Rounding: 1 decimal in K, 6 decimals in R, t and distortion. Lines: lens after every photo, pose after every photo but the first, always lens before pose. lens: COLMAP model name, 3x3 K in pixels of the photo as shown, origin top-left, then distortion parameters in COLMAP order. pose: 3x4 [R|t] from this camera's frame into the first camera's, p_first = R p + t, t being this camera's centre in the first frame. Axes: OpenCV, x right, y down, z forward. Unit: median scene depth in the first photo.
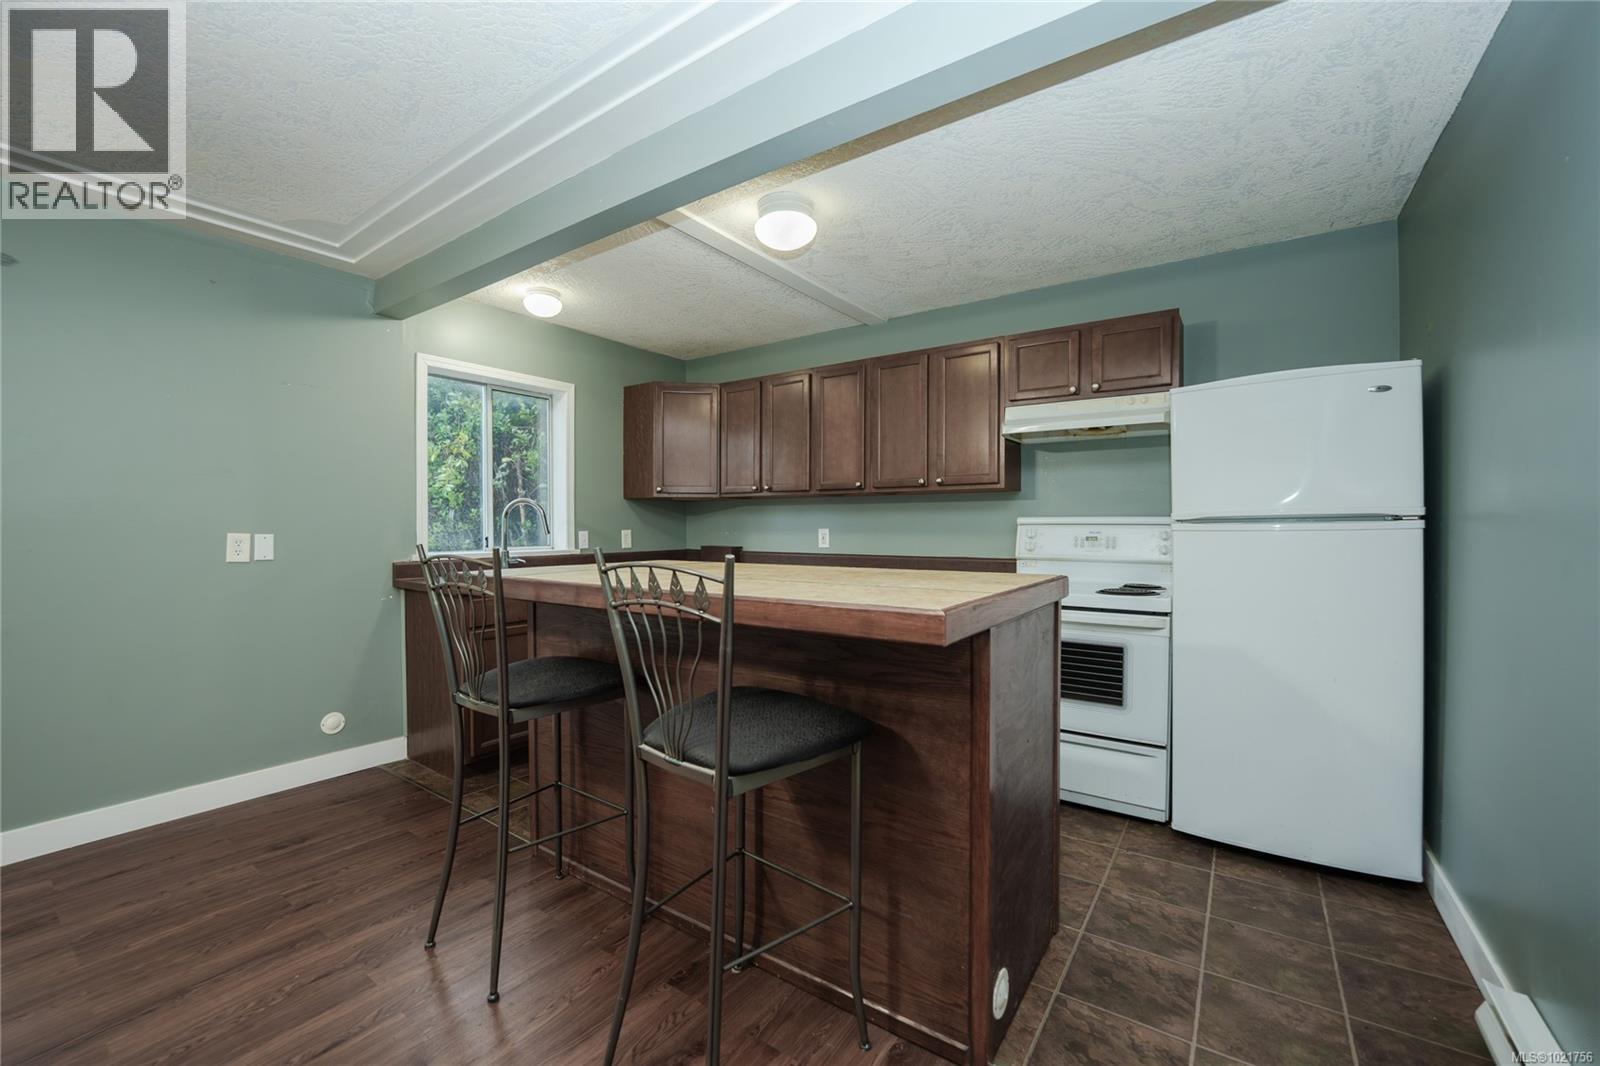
lens RADIAL K [[645.6, 0, 800.0], [0, 645.6, 533.0], [0, 0, 1]] dist [-0.027182, 0.000666]
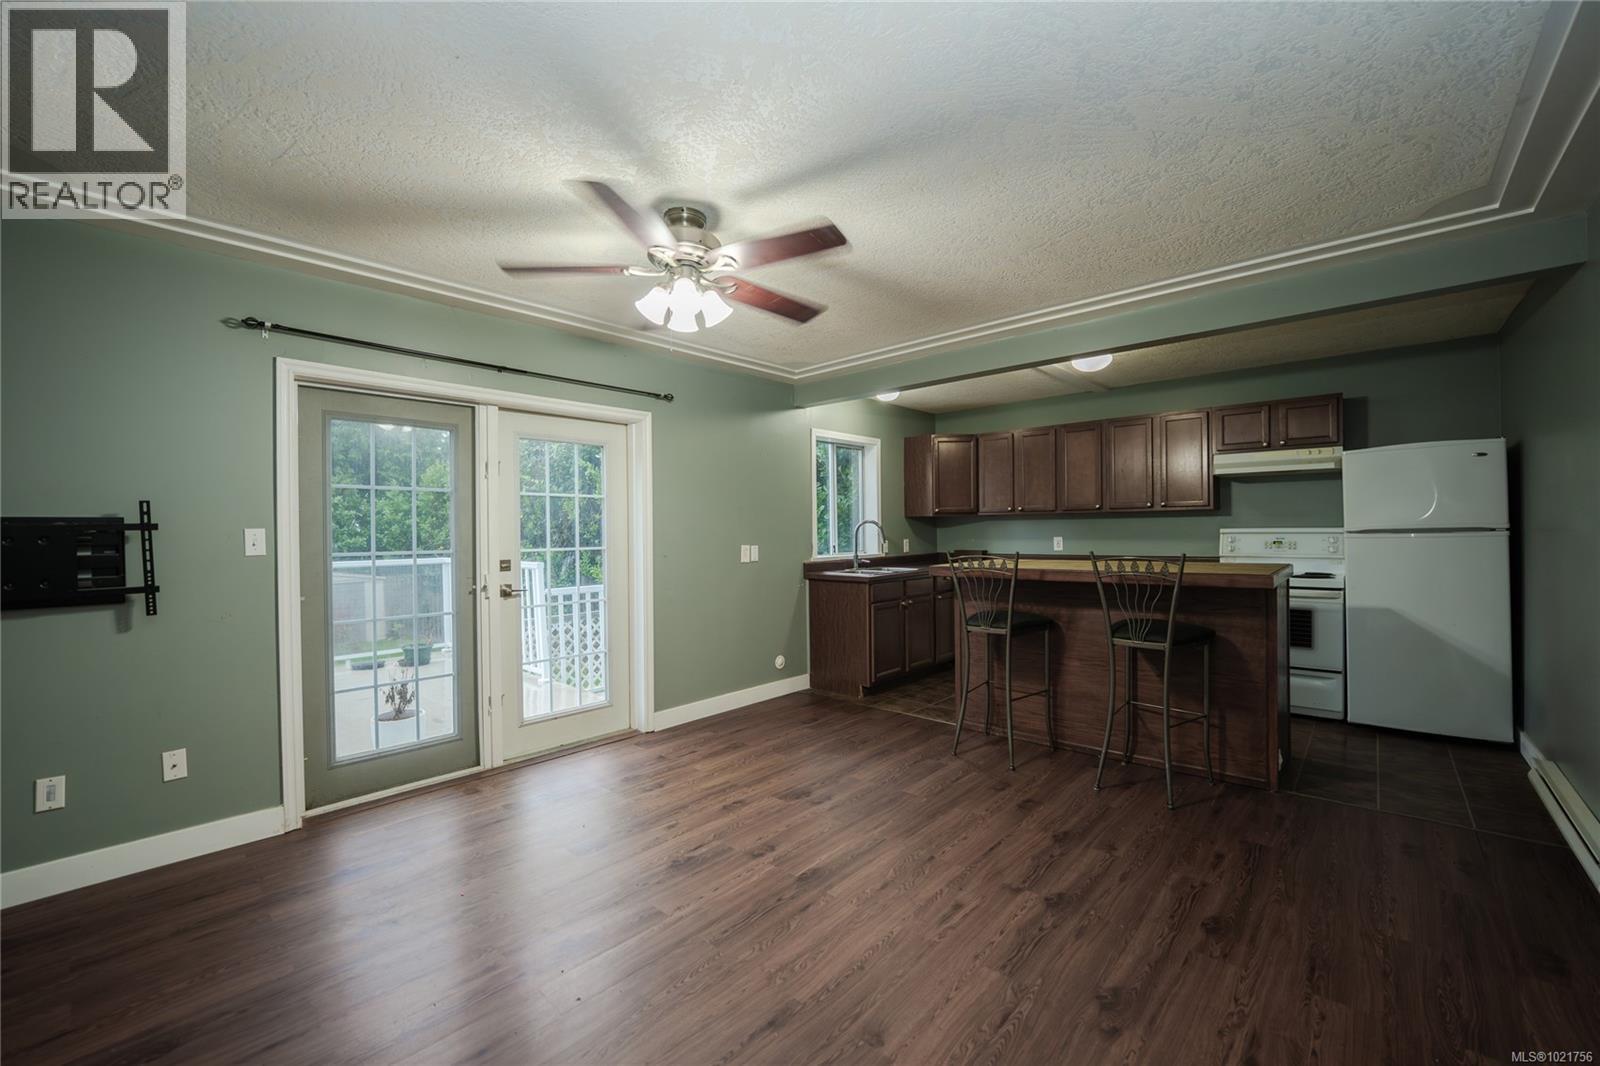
lens RADIAL K [[645.6, 0, 800.0], [0, 645.6, 533.0], [0, 0, 1]] dist [-0.027182, 0.000666]
pose [[0.991775, -0.012163, -0.127414, -0.509724], [0.011269, 0.999907, -0.007731, -0.016342], [0.127497, 0.006232, 0.991819, -0.671668]]
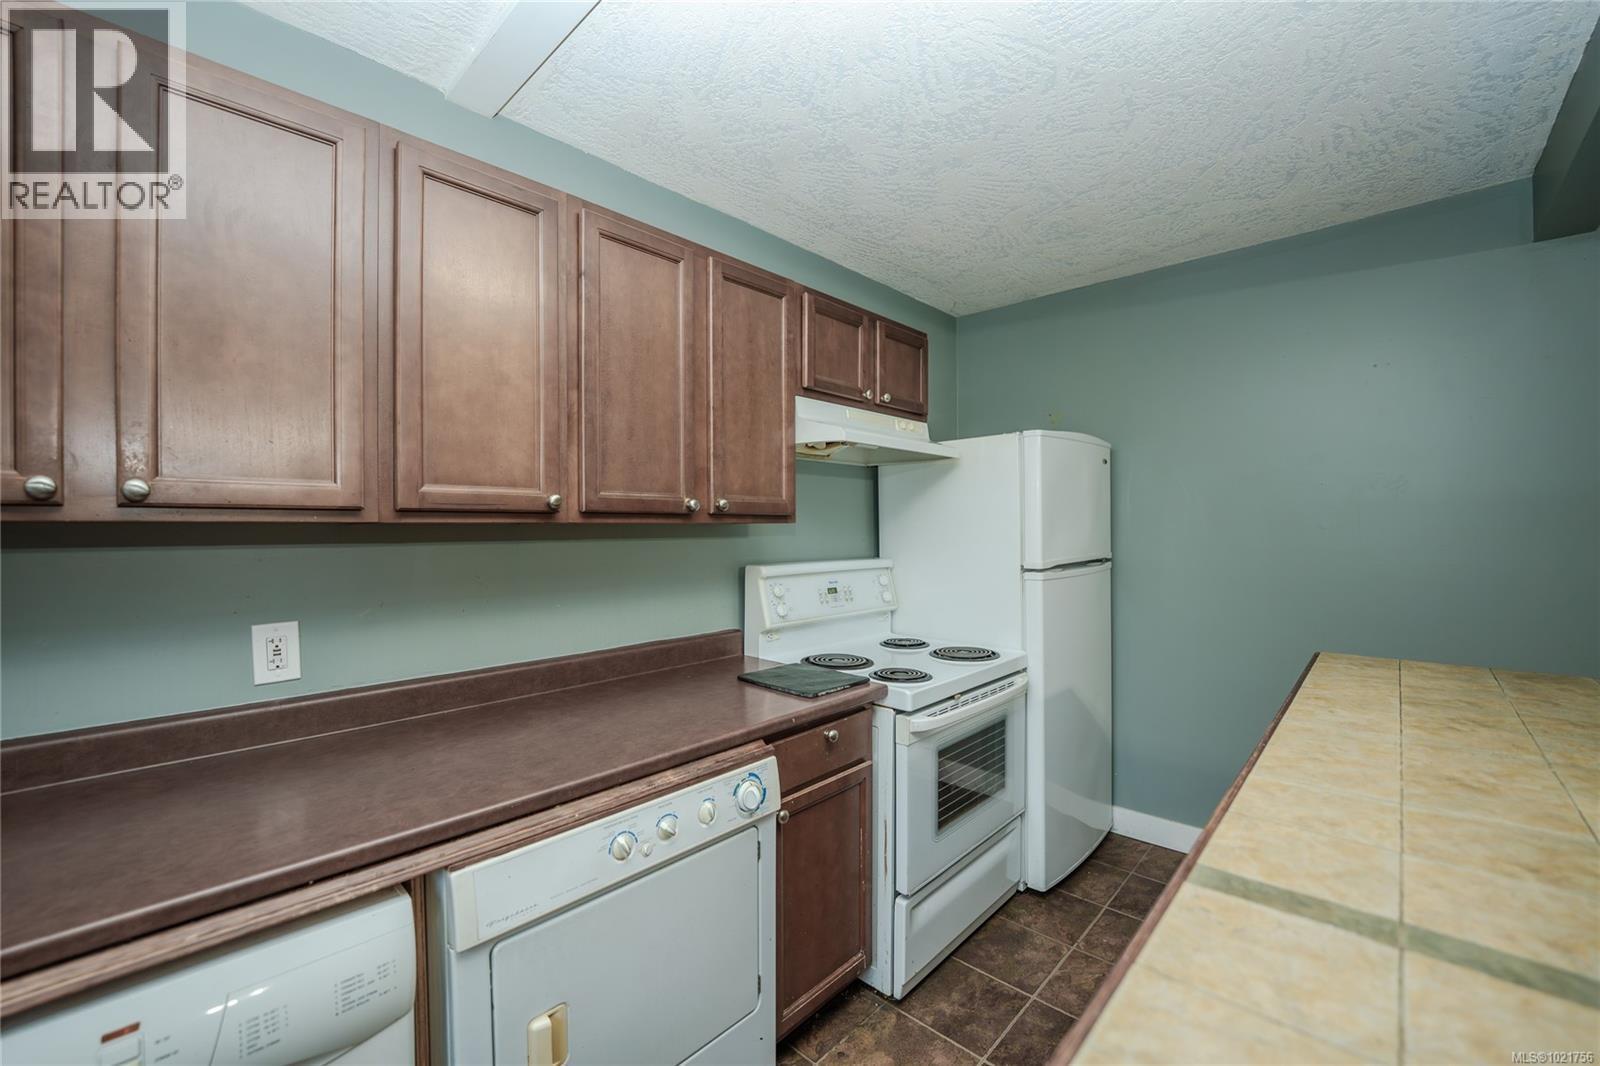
lens RADIAL K [[645.6, 0, 800.0], [0, 645.6, 533.0], [0, 0, 1]] dist [-0.027182, 0.000666]
pose [[0.147116, -0.008210, 0.989085, -0.353942], [0.015390, 0.999864, 0.006010, -0.074025], [-0.989000, 0.014338, 0.147222, 1.046860]]
